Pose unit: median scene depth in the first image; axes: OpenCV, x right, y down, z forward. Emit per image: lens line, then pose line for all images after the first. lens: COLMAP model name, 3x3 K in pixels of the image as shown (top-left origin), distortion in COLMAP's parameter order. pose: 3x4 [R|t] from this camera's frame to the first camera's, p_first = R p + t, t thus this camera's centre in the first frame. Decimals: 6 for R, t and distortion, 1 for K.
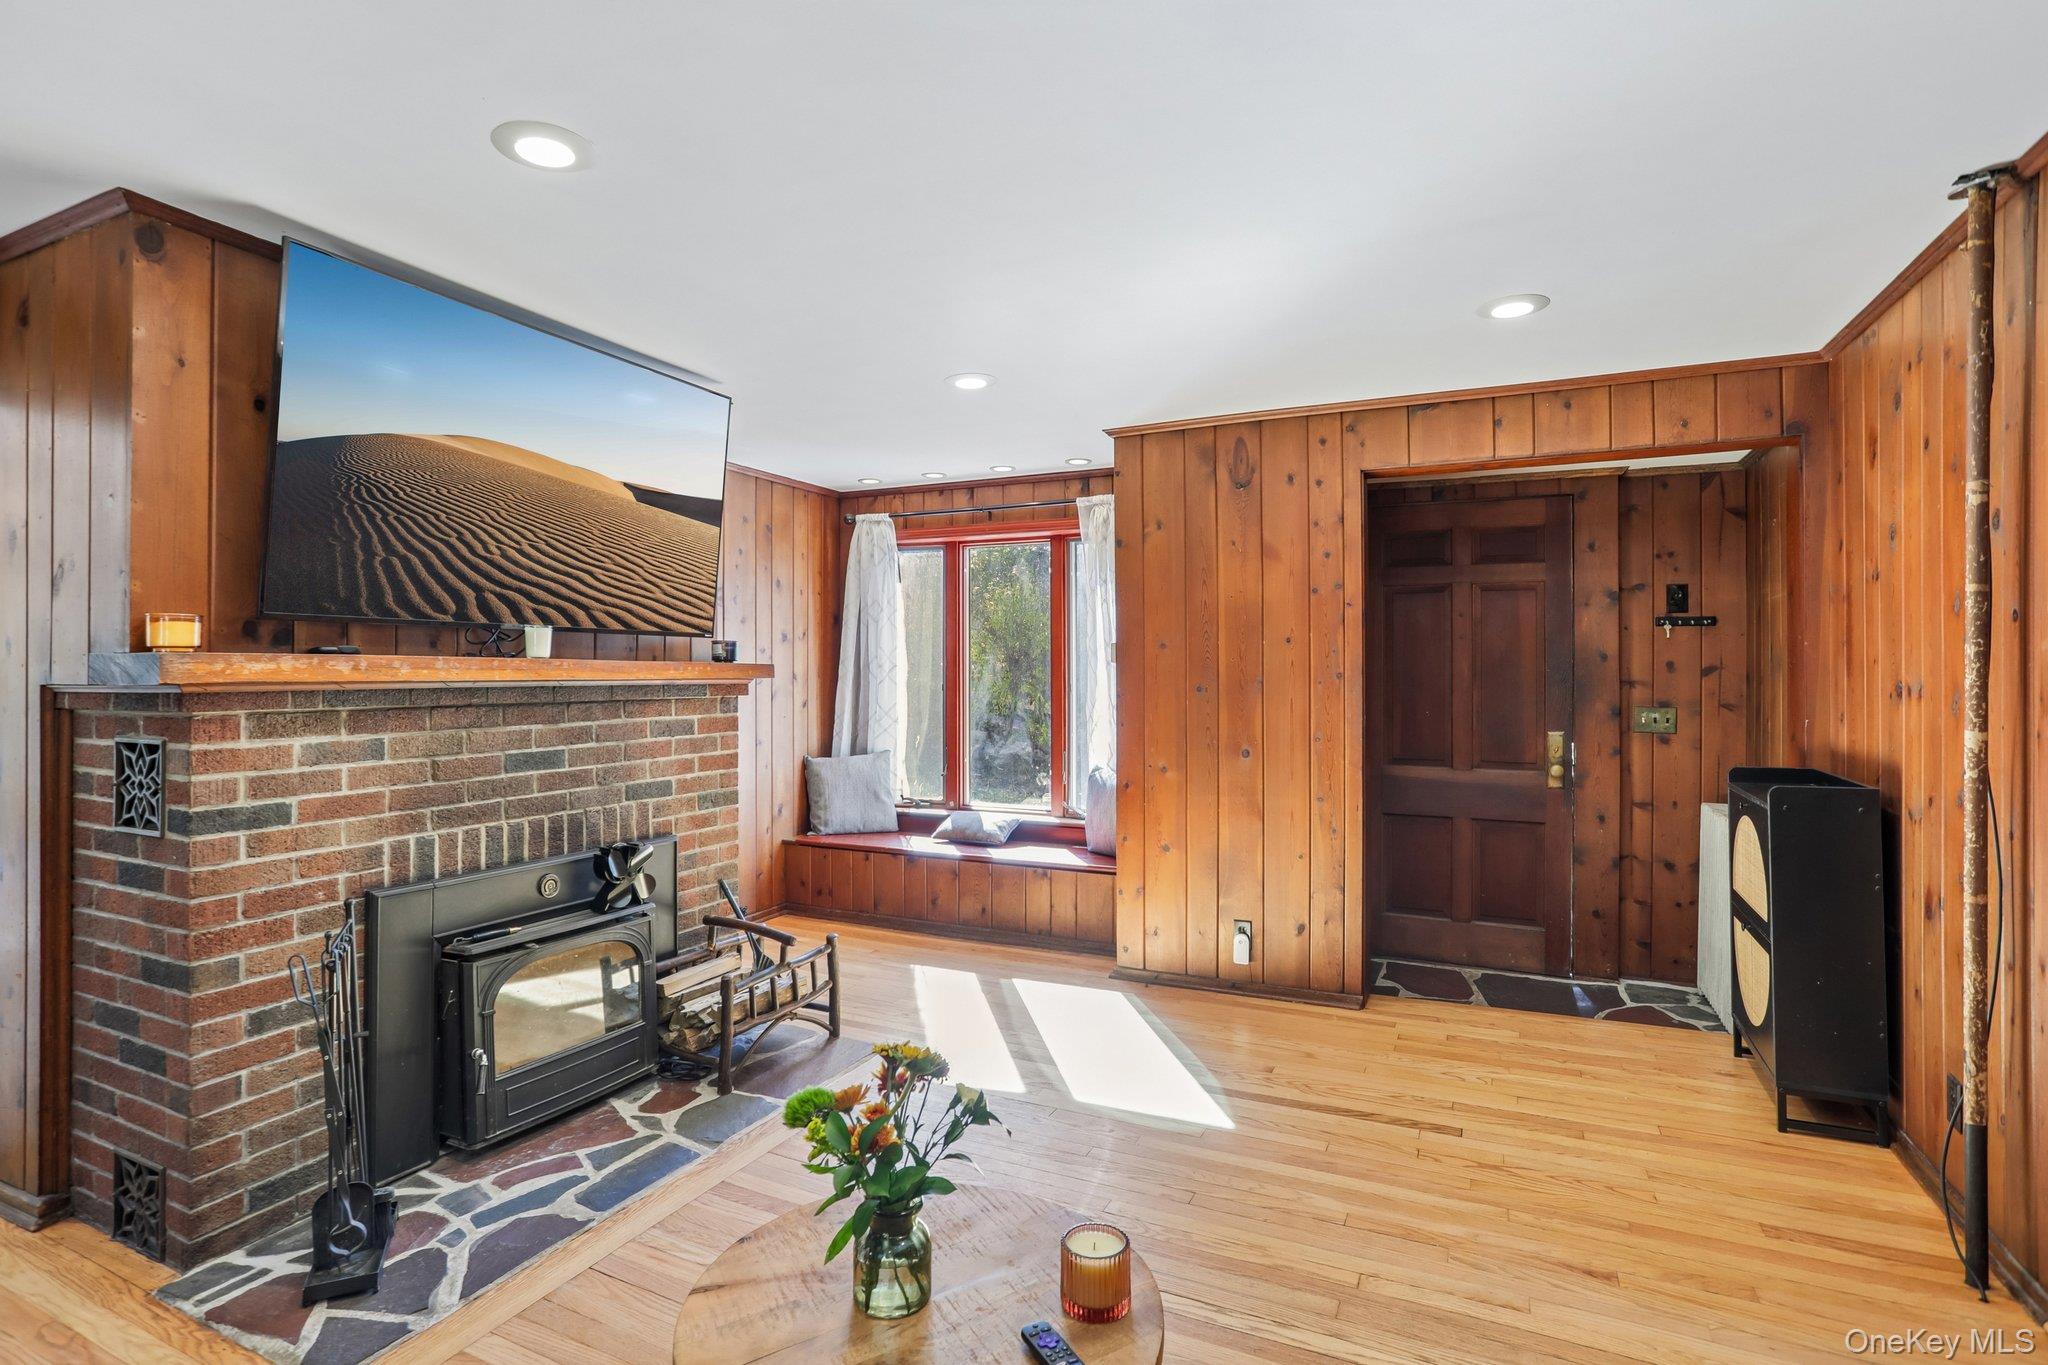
lens RADIAL K [[1009.6, 0, 1033.2], [0, 1009.6, 647.3], [0, 0, 1]] dist [-0.056813, 0.029519]
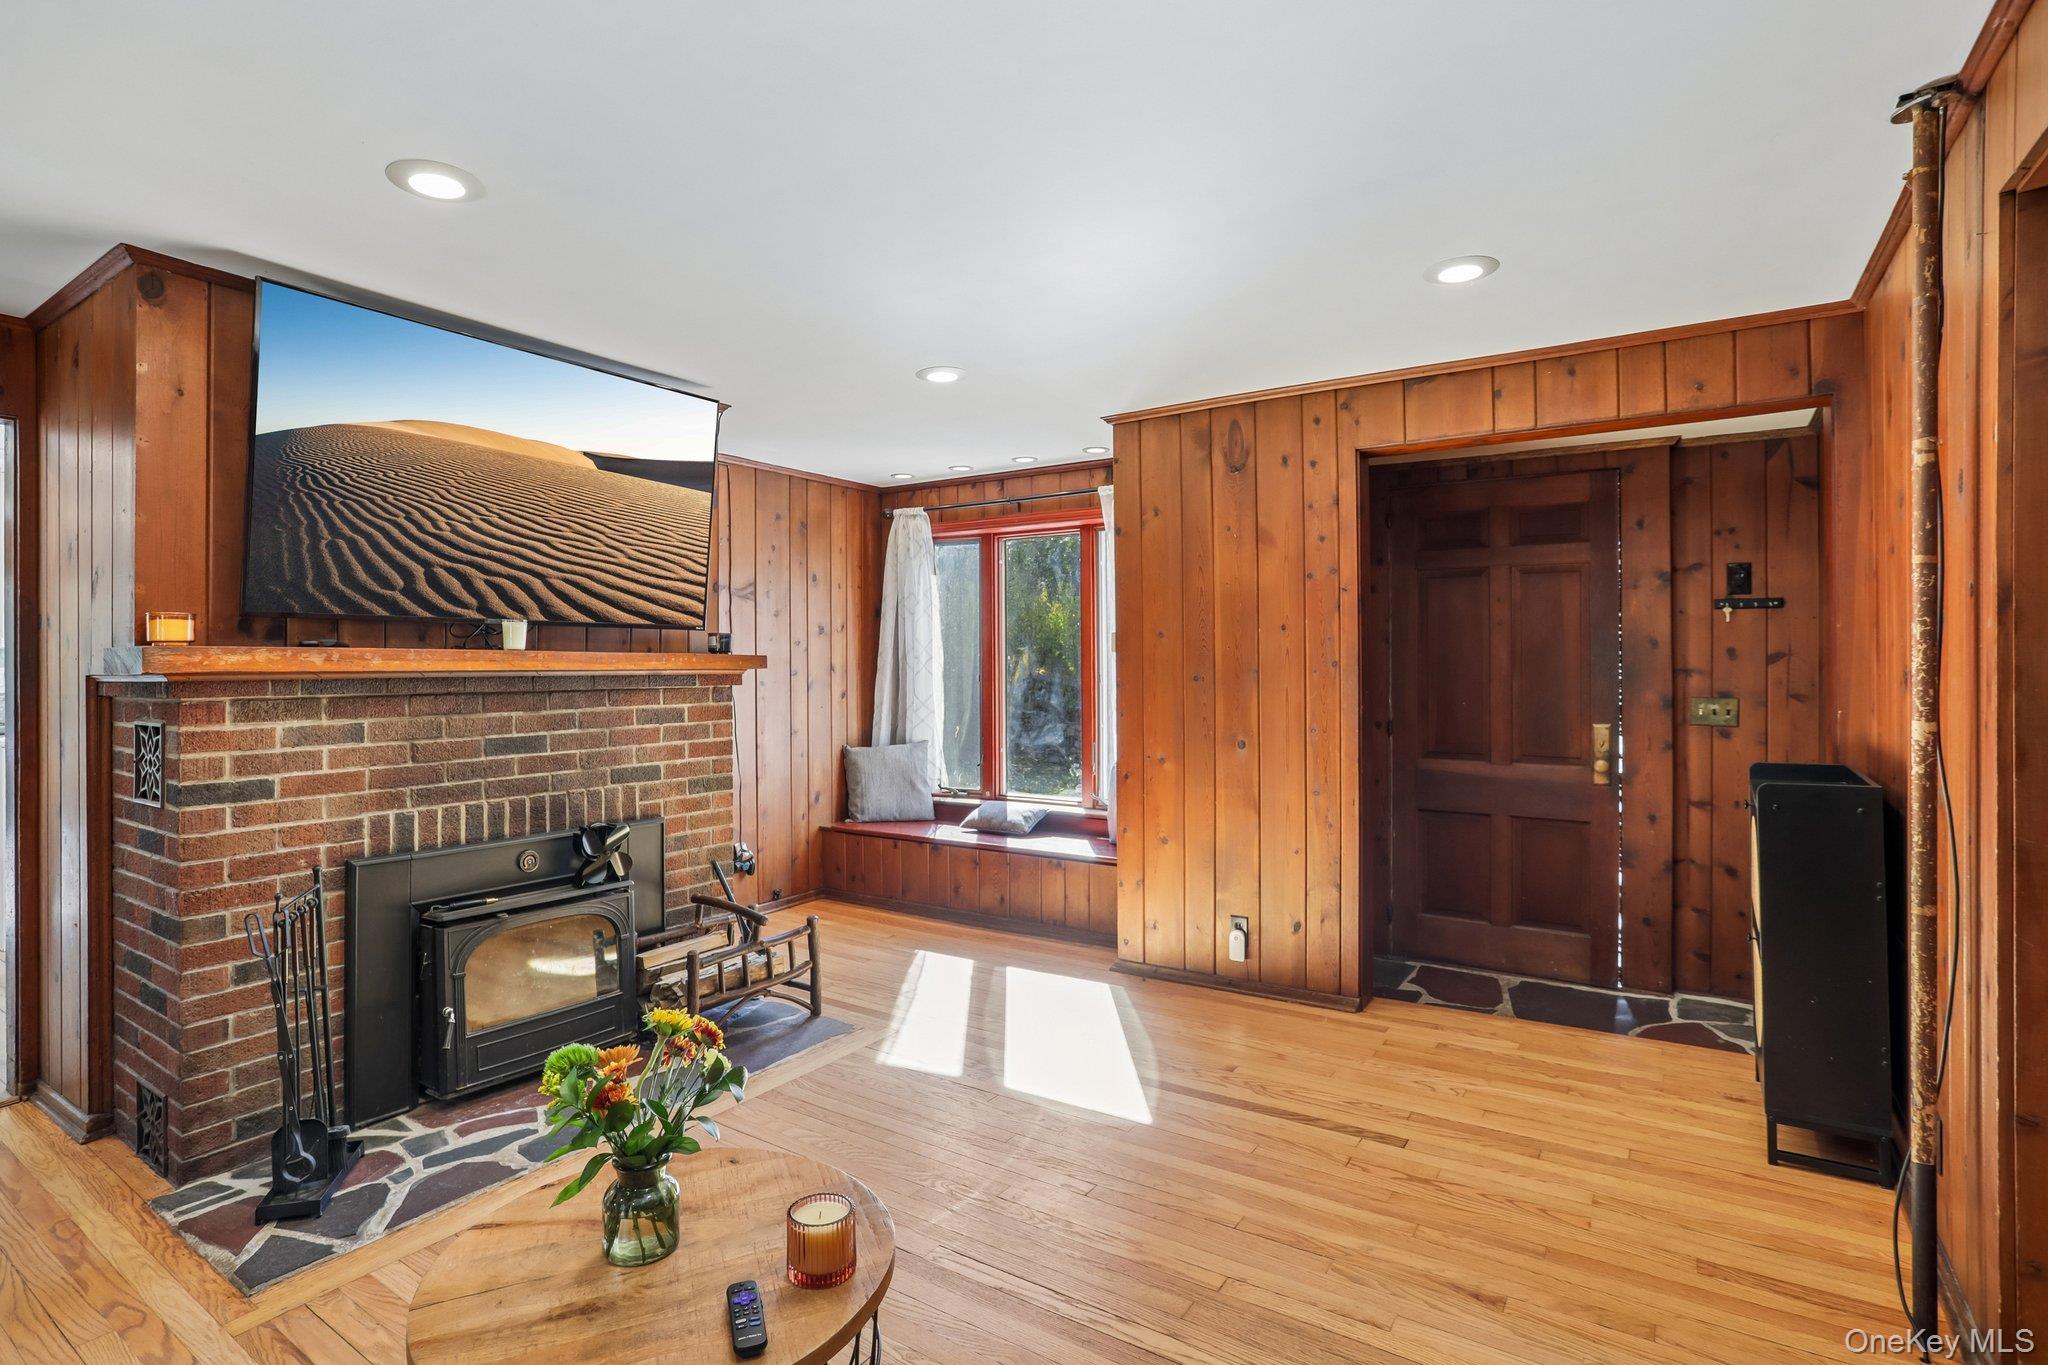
lens RADIAL K [[1017.0, 0, 1035.4], [0, 1017.0, 642.1], [0, 0, 1]] dist [-0.060399, 0.030351]
pose [[0.989945, -0.007385, -0.141263, 0.213958], [0.007647, 0.999970, 0.001315, 0.004886], [0.141249, -0.002382, 0.989971, 0.003632]]
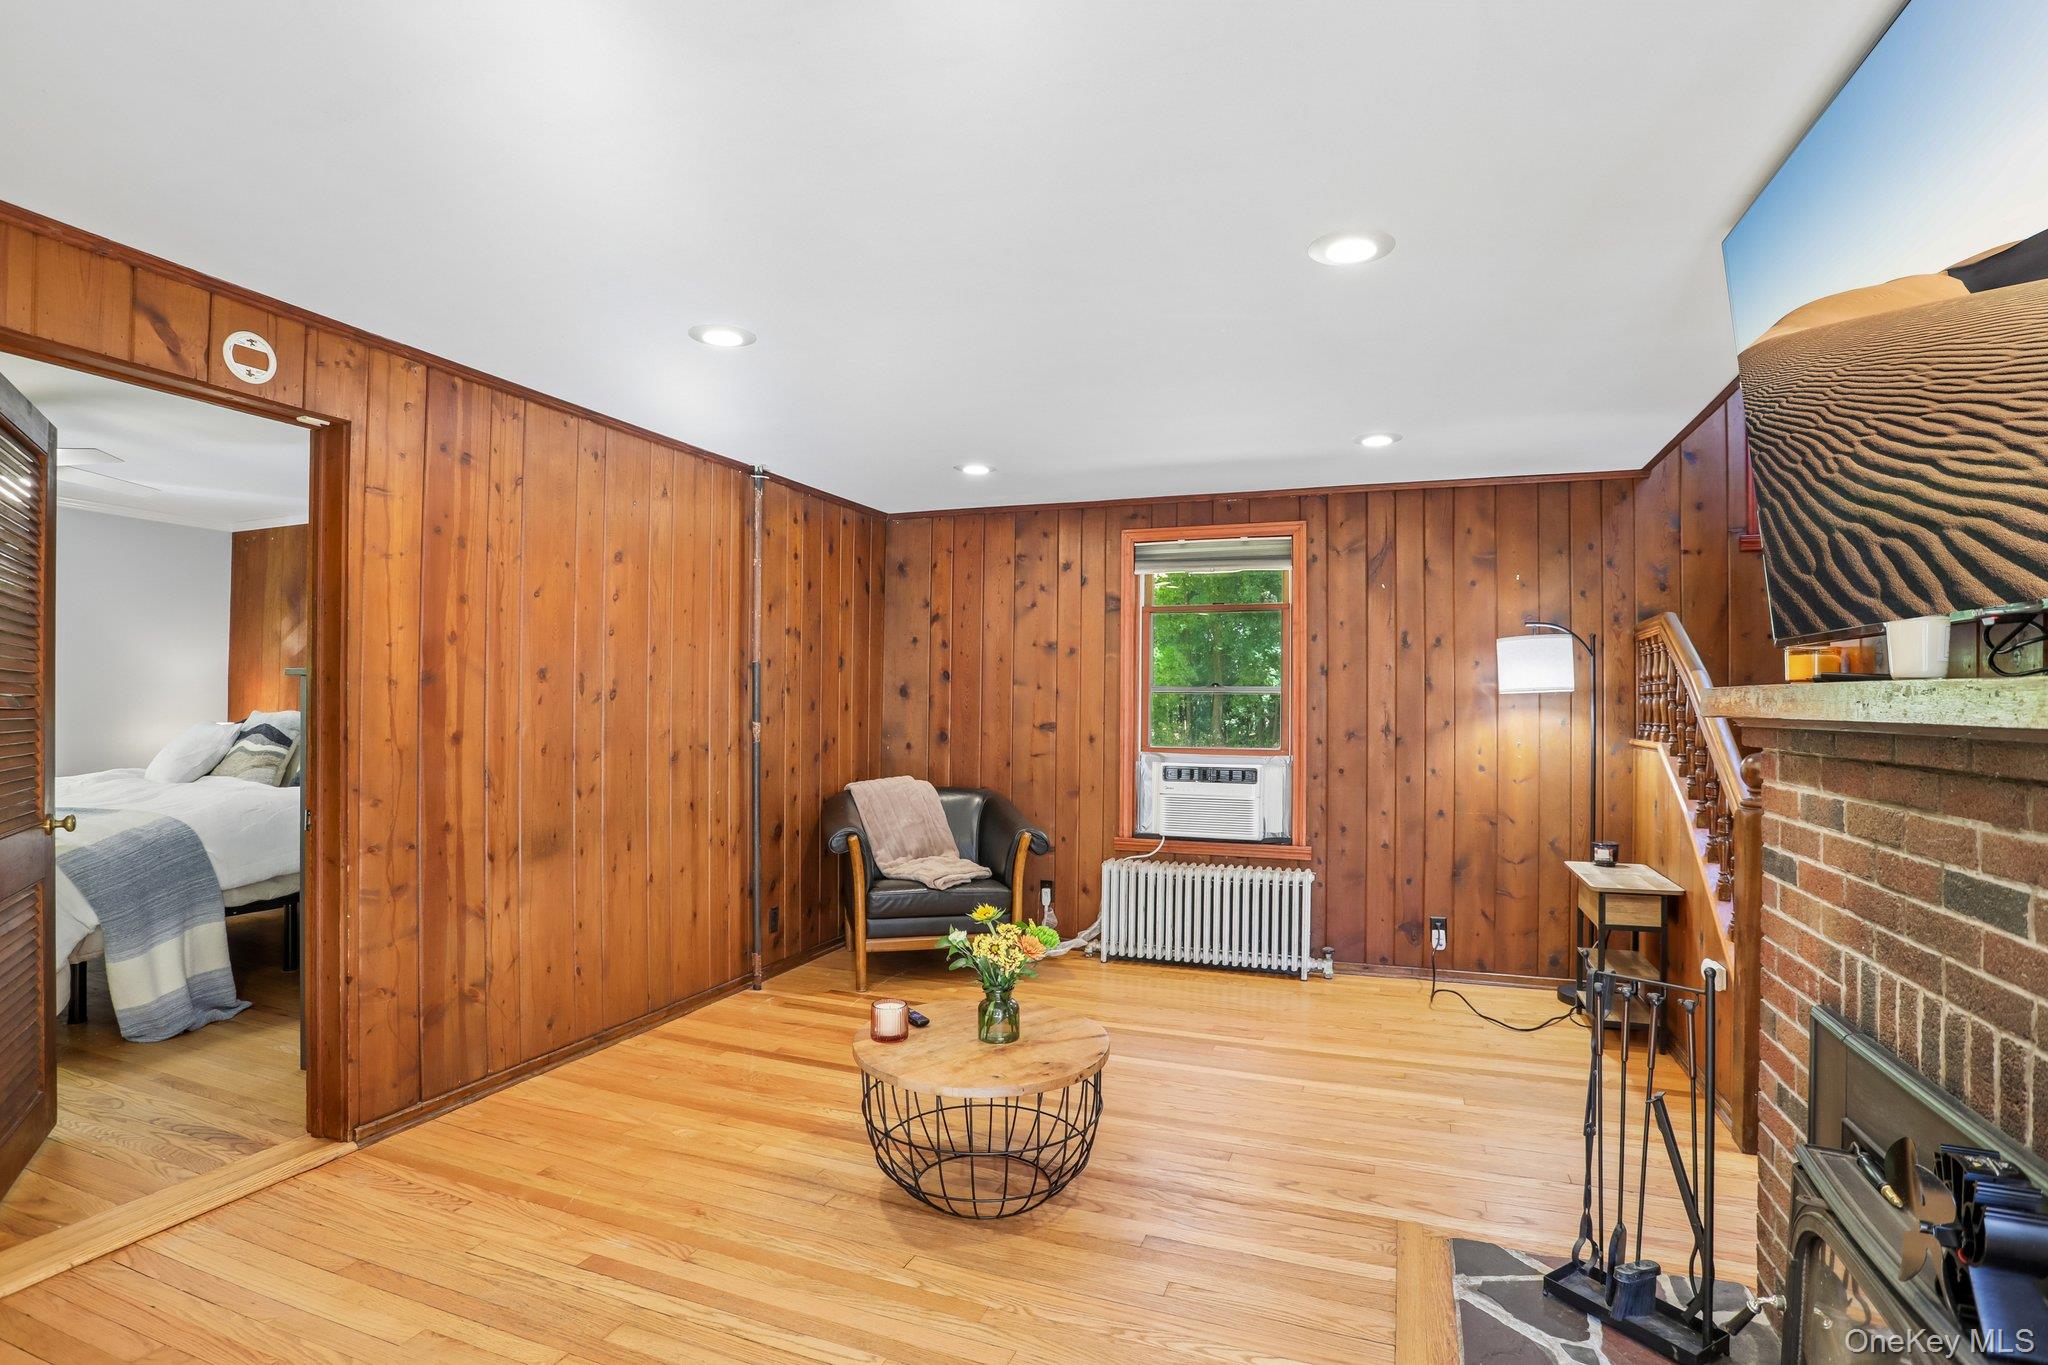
lens RADIAL K [[1011.6, 0, 1024.6], [0, 1011.6, 701.0], [0, 0, 1]] dist [-0.077831, 0.044643]
pose [[-0.996527, -0.007484, -0.082928, -0.015960], [-0.005439, 0.999676, -0.024863, 0.035355], [0.083087, -0.024326, -0.996245, 1.429801]]
